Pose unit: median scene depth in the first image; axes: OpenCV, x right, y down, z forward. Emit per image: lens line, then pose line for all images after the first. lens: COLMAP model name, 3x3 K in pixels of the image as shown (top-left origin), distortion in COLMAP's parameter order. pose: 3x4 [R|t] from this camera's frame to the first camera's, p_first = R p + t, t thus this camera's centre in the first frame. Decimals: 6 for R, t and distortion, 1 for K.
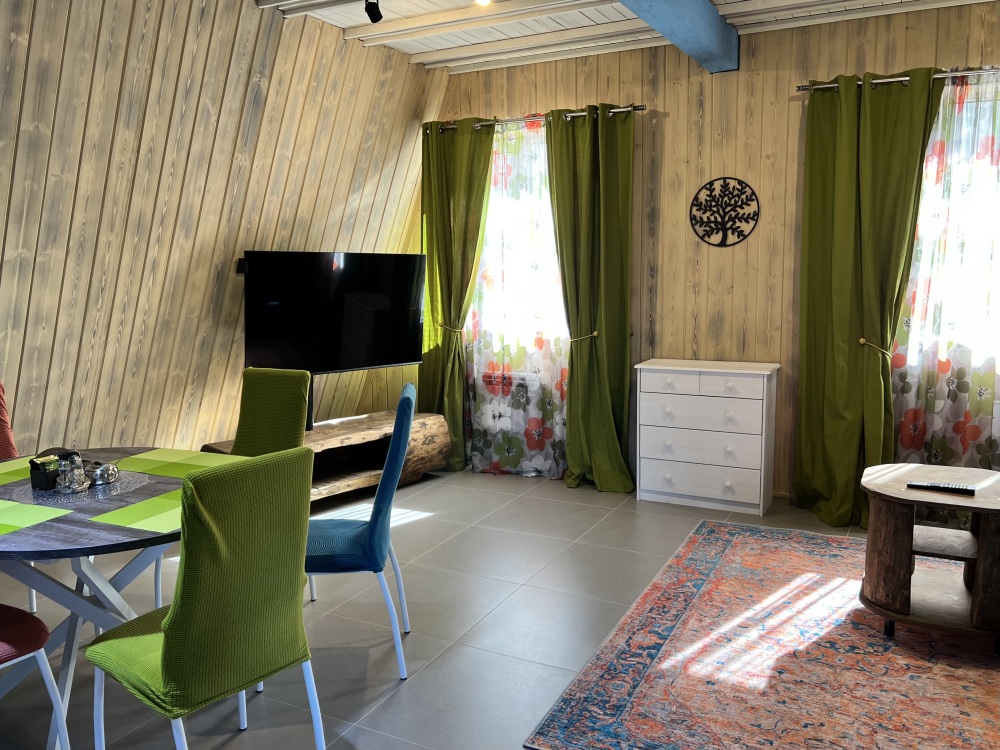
lens RADIAL K [[810.6, 0, 491.0], [0, 810.6, 374.8], [0, 0, 1]] dist [0.047238, -0.057756]
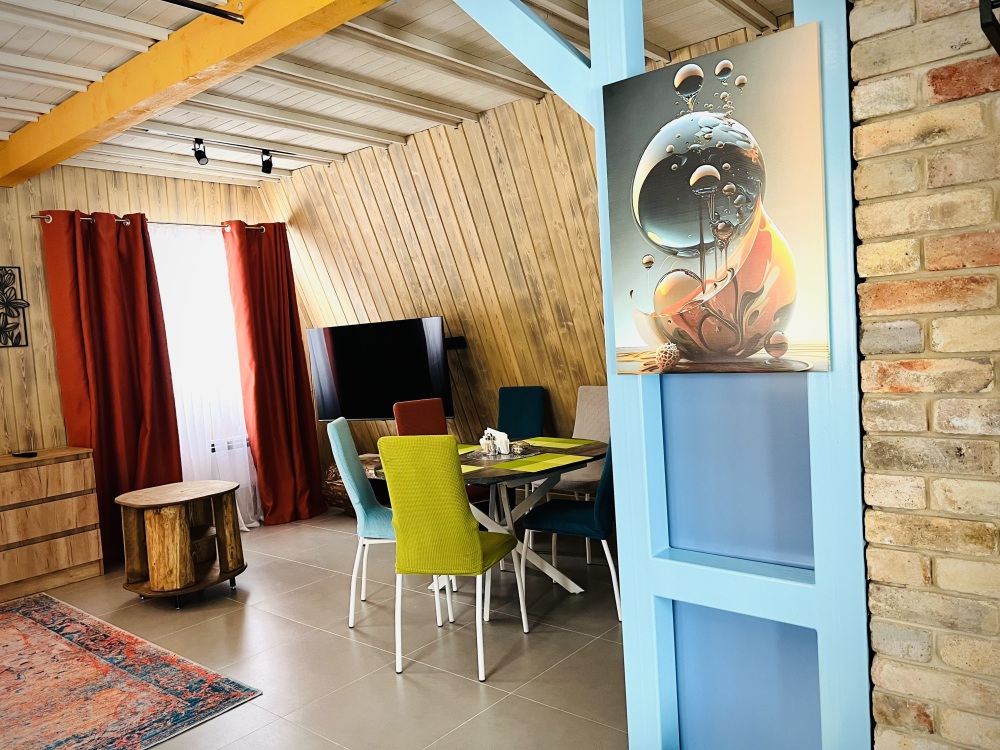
lens RADIAL K [[748.2, 0, 498.4], [0, 748.2, 387.6], [0, 0, 1]] dist [0.037317, -0.077218]
pose [[-0.211119, 0.095315, -0.972802, 0.793834], [-0.068764, 0.991320, 0.112053, -0.169125], [0.975039, 0.090550, -0.202733, 1.249730]]
